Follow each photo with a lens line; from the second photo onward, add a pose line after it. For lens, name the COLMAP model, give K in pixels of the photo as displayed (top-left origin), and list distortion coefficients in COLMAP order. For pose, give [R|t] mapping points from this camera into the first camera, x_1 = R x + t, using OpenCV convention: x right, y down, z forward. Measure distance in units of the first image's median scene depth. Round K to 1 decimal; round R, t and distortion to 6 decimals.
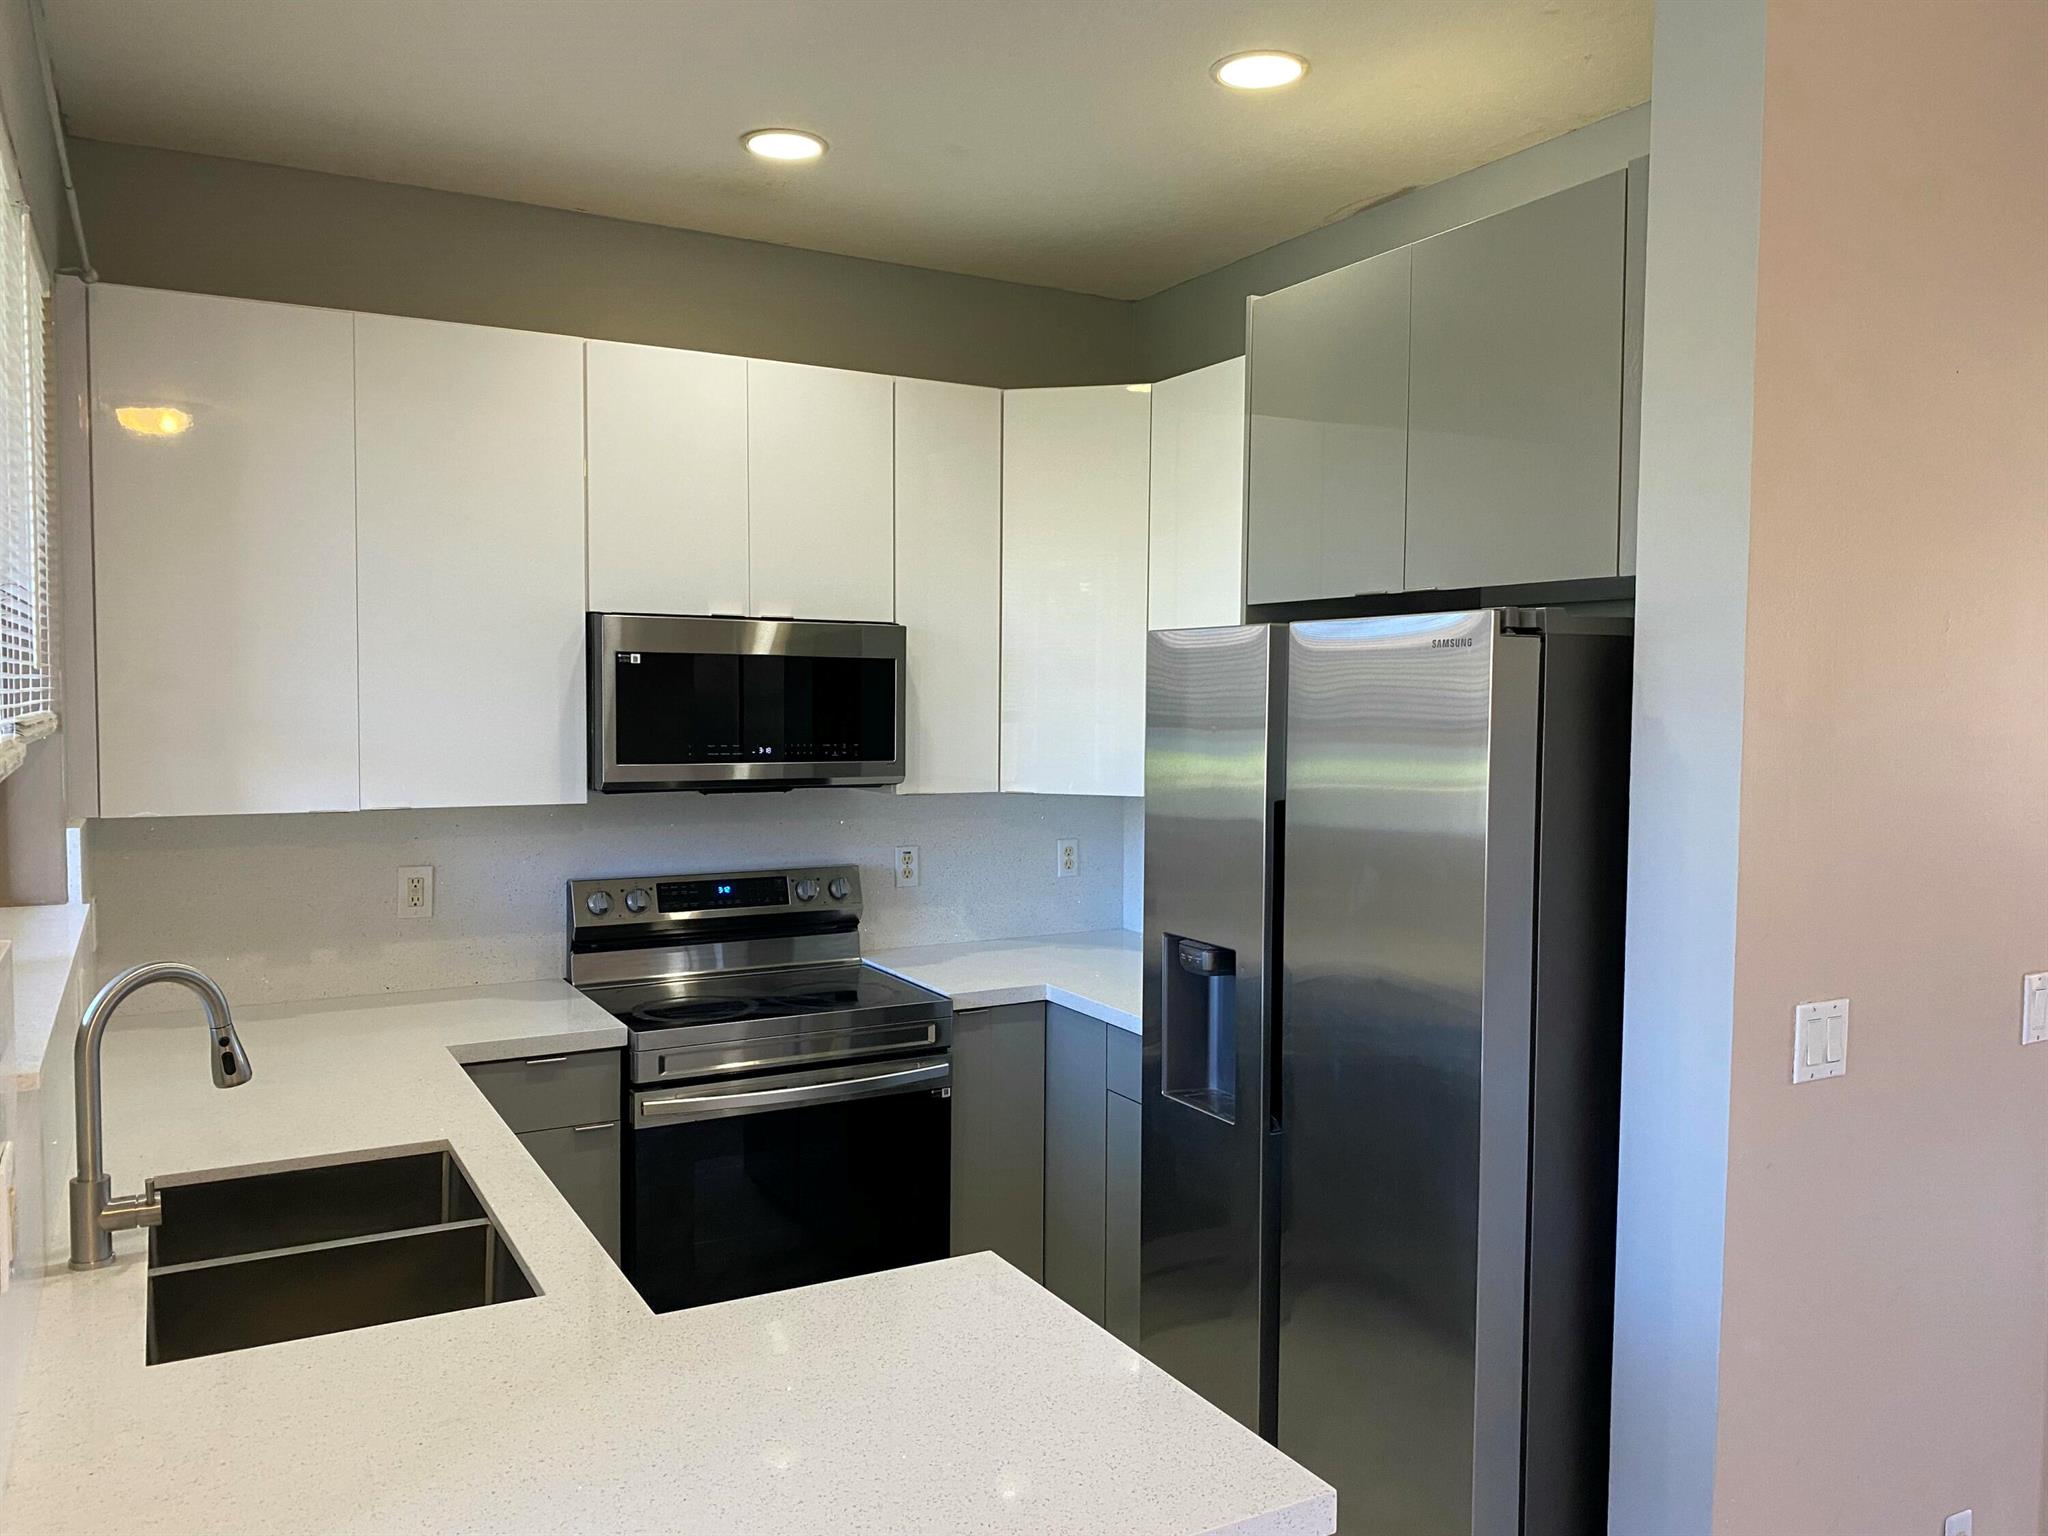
lens RADIAL K [[1592.2, 0, 1029.6], [0, 1592.2, 755.5], [0, 0, 1]] dist [0.152071, -0.259023]
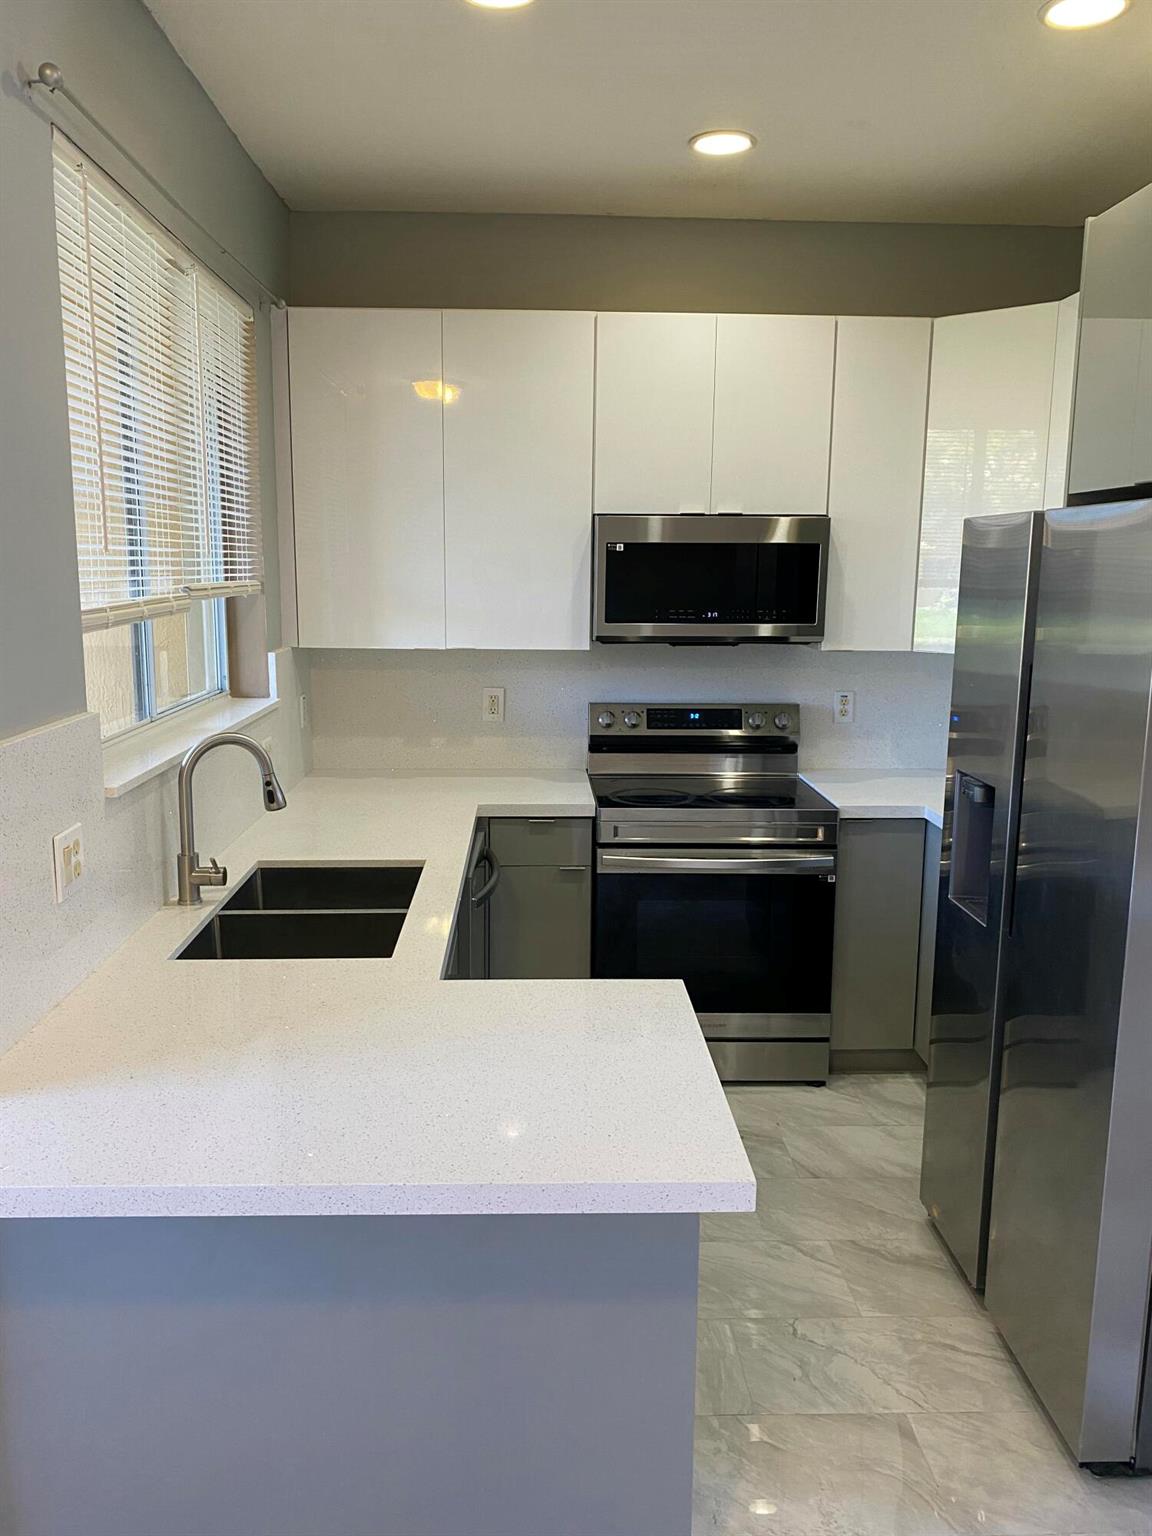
lens RADIAL K [[1183.4, 0, 576.0], [0, 1183.4, 768.0], [0, 0, 1]] dist [0.041715, -0.010143]
pose [[0.879763, 0.078943, -0.468813, 0.219041], [-0.020282, 0.991452, 0.128889, -0.001708], [0.474980, -0.103884, 0.873843, 0.056057]]
